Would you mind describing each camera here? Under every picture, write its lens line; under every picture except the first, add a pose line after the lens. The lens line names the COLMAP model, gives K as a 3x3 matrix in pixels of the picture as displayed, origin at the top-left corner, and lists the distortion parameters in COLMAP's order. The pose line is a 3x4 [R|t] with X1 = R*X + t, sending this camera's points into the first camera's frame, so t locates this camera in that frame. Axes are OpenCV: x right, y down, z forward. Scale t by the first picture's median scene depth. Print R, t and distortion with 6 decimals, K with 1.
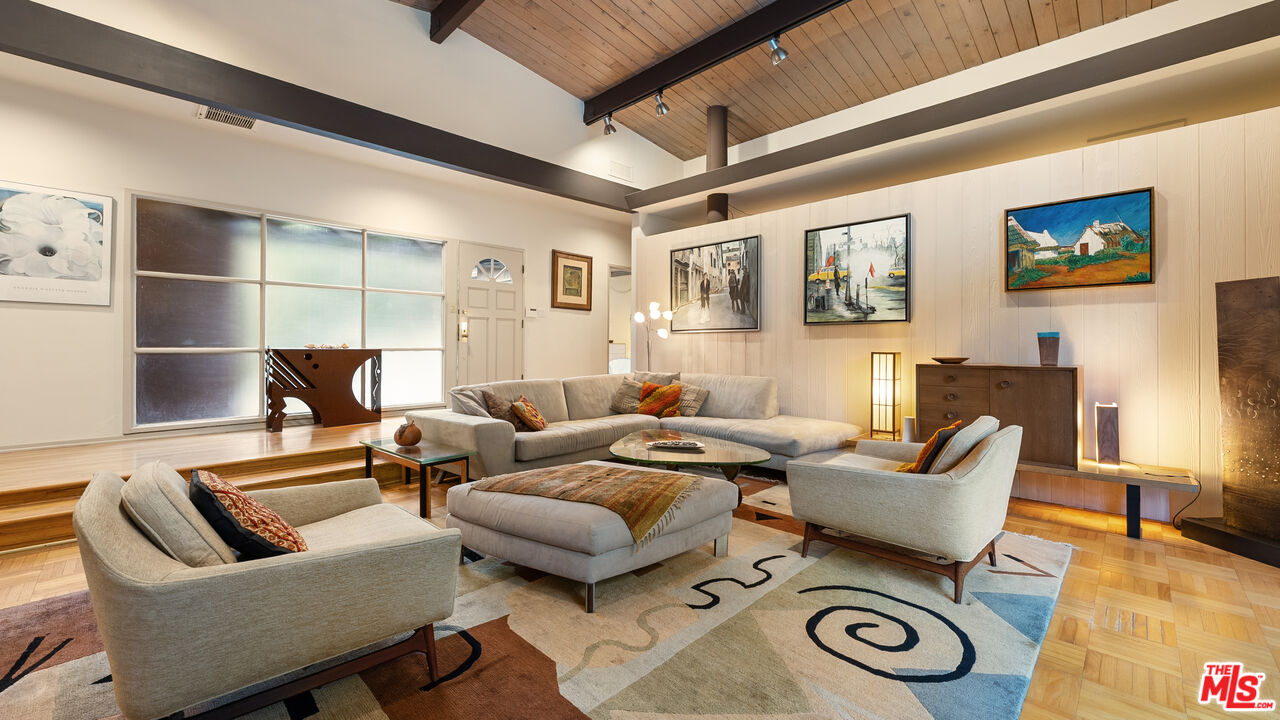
lens RADIAL K [[501.5, 0, 633.3], [0, 501.5, 345.8], [0, 0, 1]] dist [-0.000756, -0.000027]
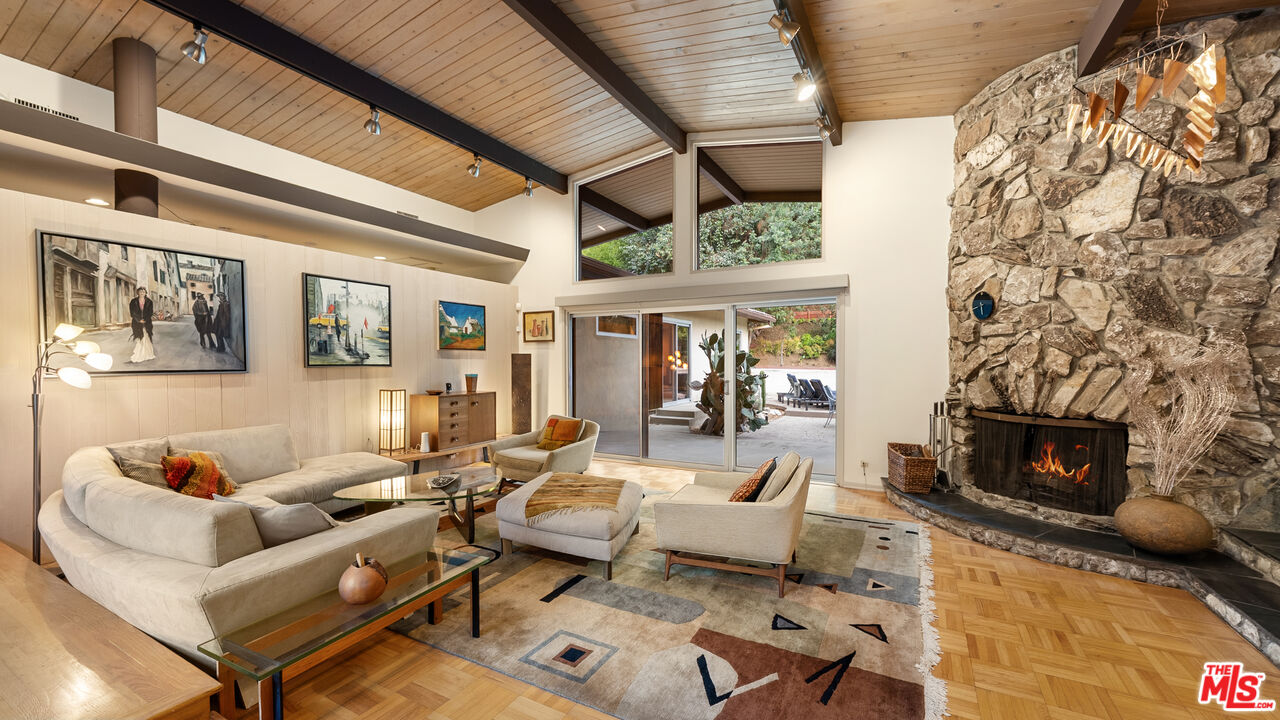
lens RADIAL K [[502.2, 0, 626.9], [0, 502.2, 364.1], [0, 0, 1]] dist [-0.002971, -0.000386]
pose [[-0.262314, -0.009736, 0.964933, -0.762837], [-0.000450, 0.999950, 0.009967, -0.055763], [-0.964982, 0.002180, -0.262305, 0.617654]]
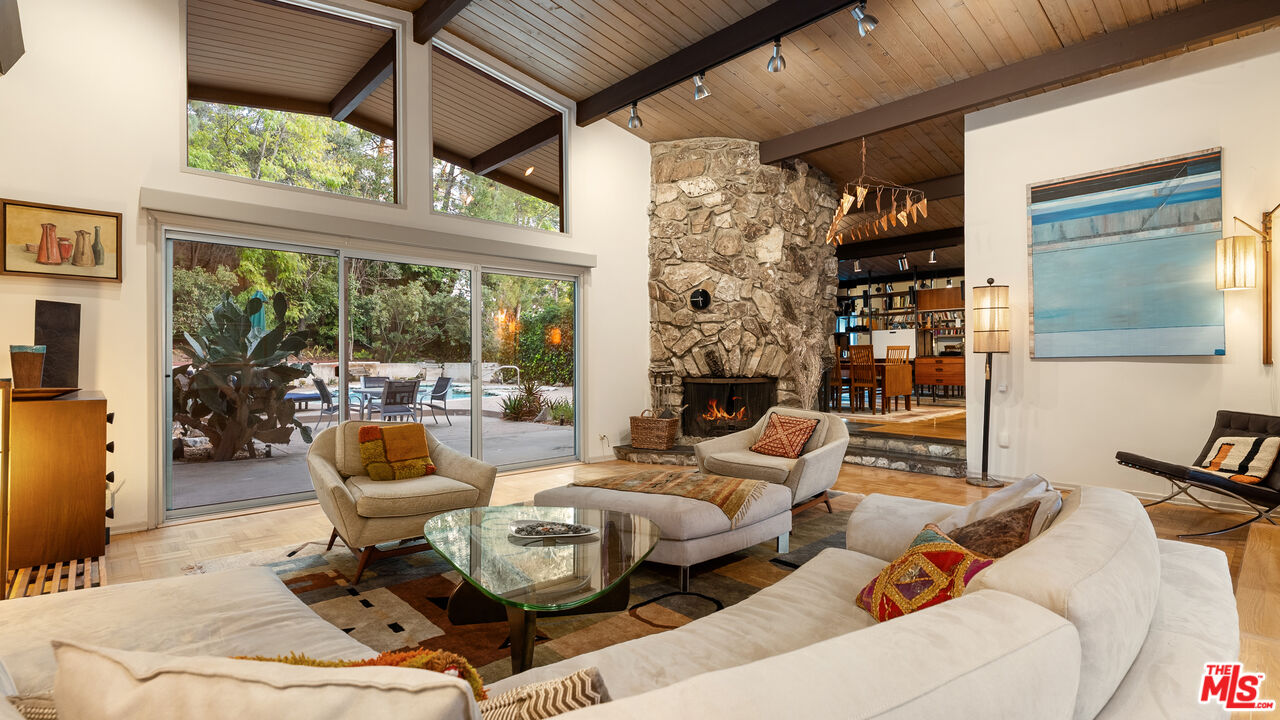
lens RADIAL K [[601.8, 0, 640.0], [0, 601.8, 360.0], [0, 0, 1]] dist [-0.014402, -0.000199]
pose [[-0.999269, 0.001771, 0.038190, -0.024609], [0.001506, 0.999975, -0.006973, -0.000186], [-0.038201, -0.006910, -0.999246, 1.179232]]
